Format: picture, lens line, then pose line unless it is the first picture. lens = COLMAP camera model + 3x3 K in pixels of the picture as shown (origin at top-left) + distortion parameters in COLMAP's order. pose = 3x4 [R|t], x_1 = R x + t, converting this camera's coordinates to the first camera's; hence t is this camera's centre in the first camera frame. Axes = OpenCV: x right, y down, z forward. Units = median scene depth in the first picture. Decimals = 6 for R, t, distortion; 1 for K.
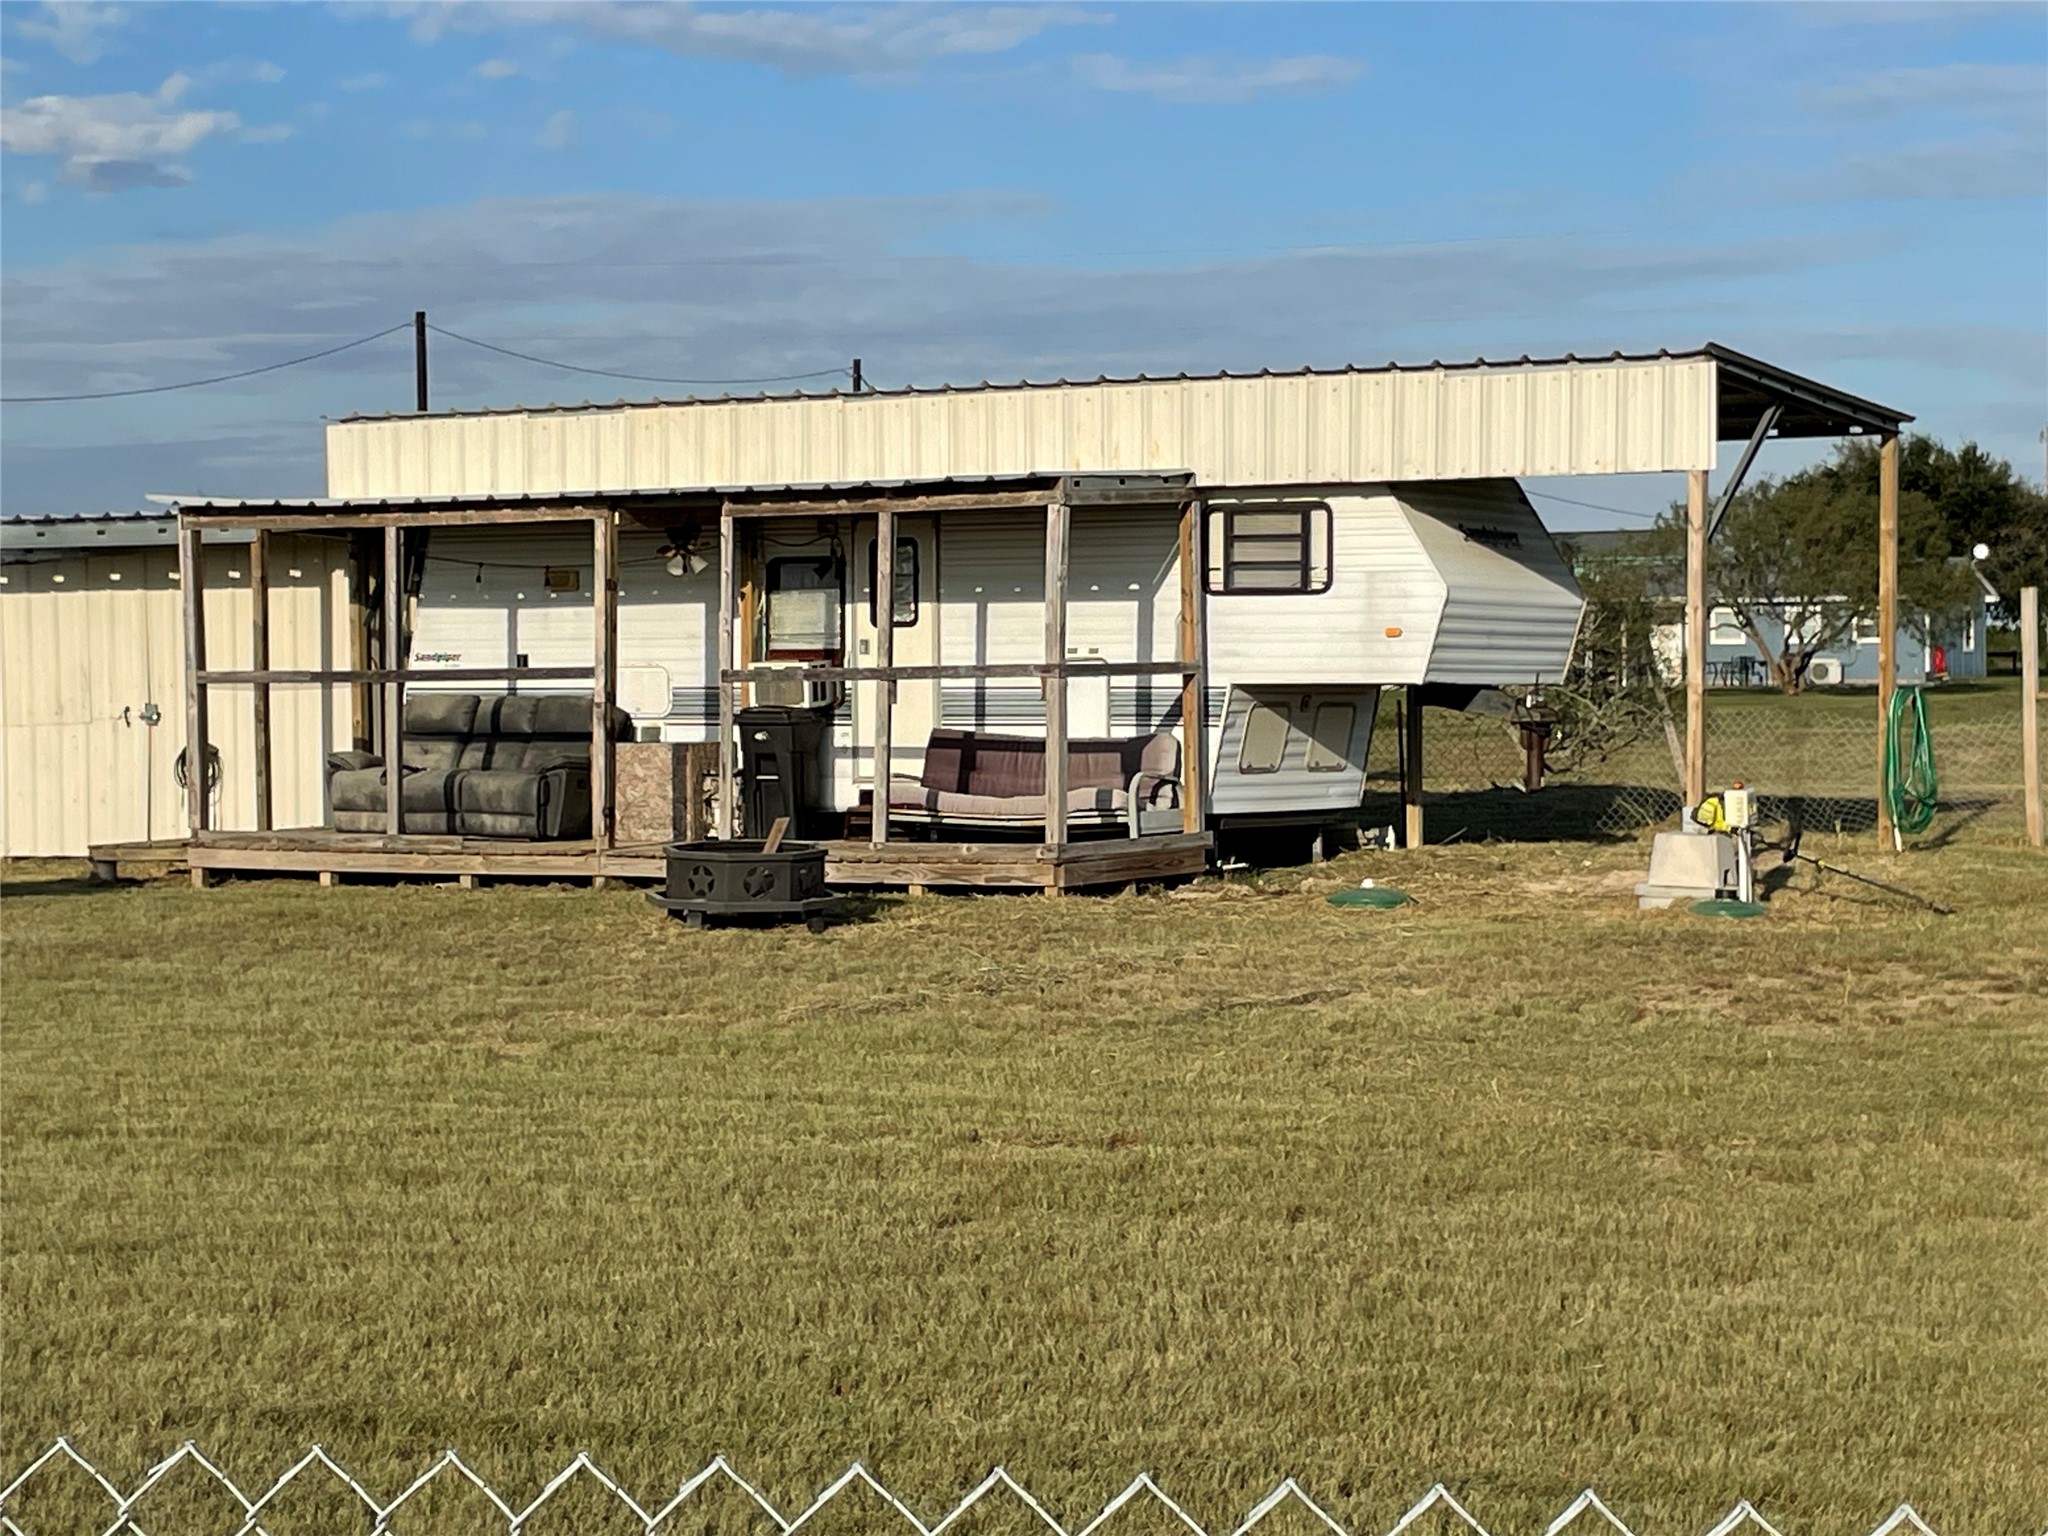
lens RADIAL K [[4211.0, 0, 1024.0], [0, 4211.0, 768.0], [0, 0, 1]] dist [0.020207, 0.005215]
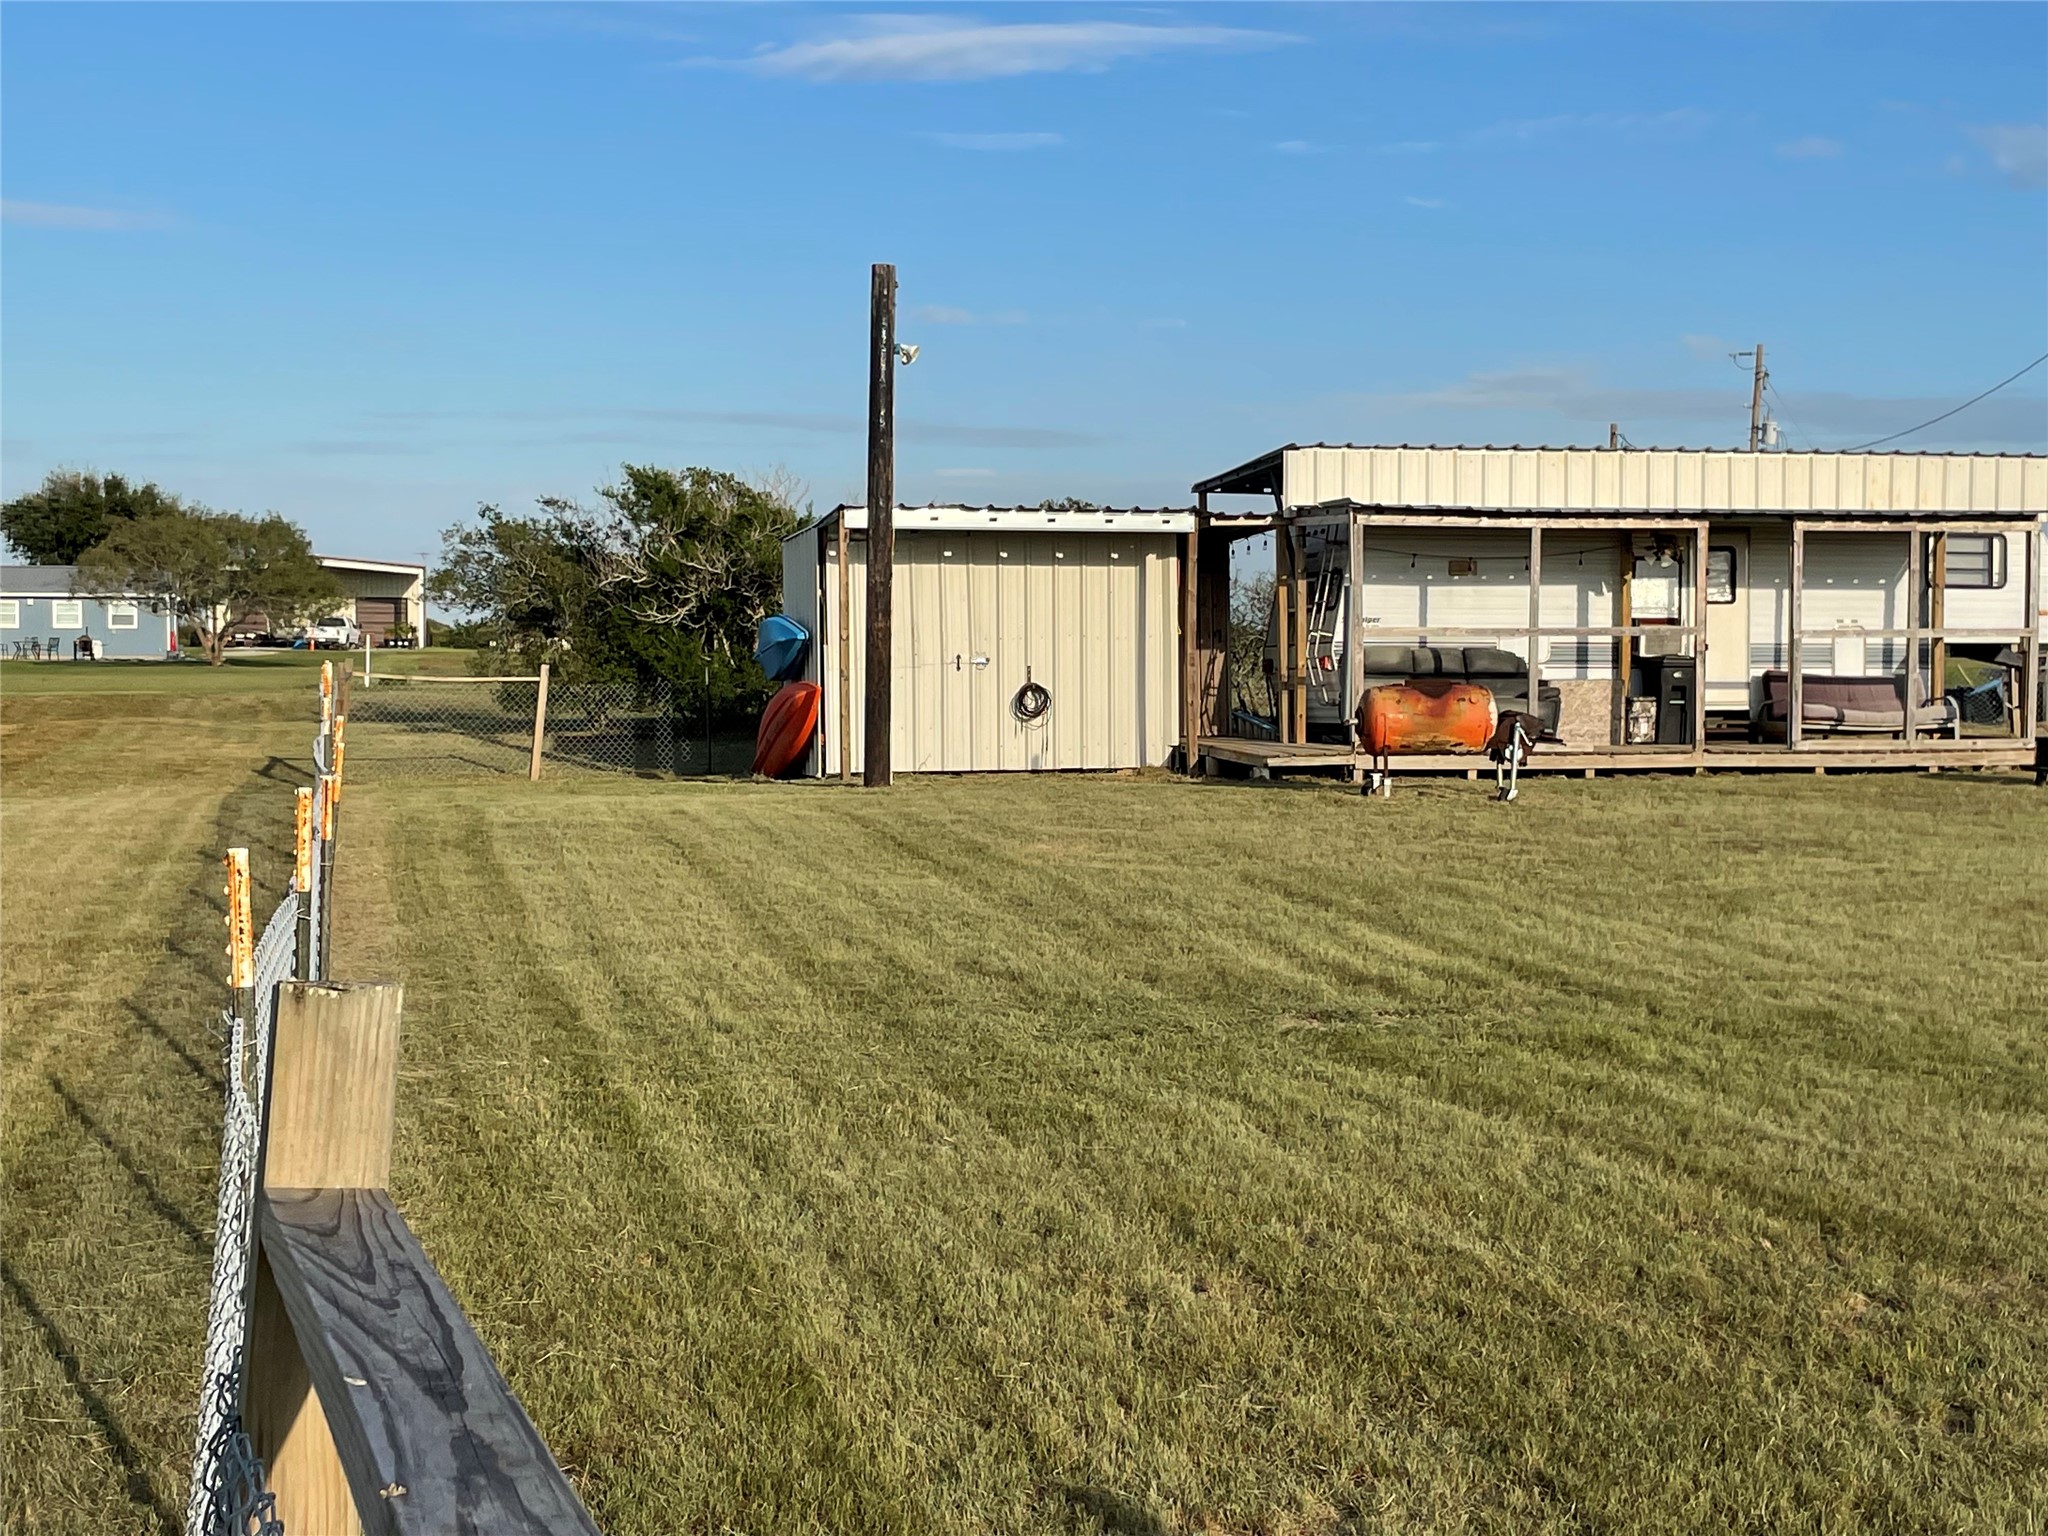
lens RADIAL K [[2999.2, 0, 1024.0], [0, 2999.2, 768.0], [0, 0, 1]] dist [0.099781, -0.094040]
pose [[0.731717, -0.017117, 0.681394, -0.974067], [0.008199, 0.999833, 0.016311, 0.006391], [-0.681559, -0.006349, 0.731735, 0.369894]]
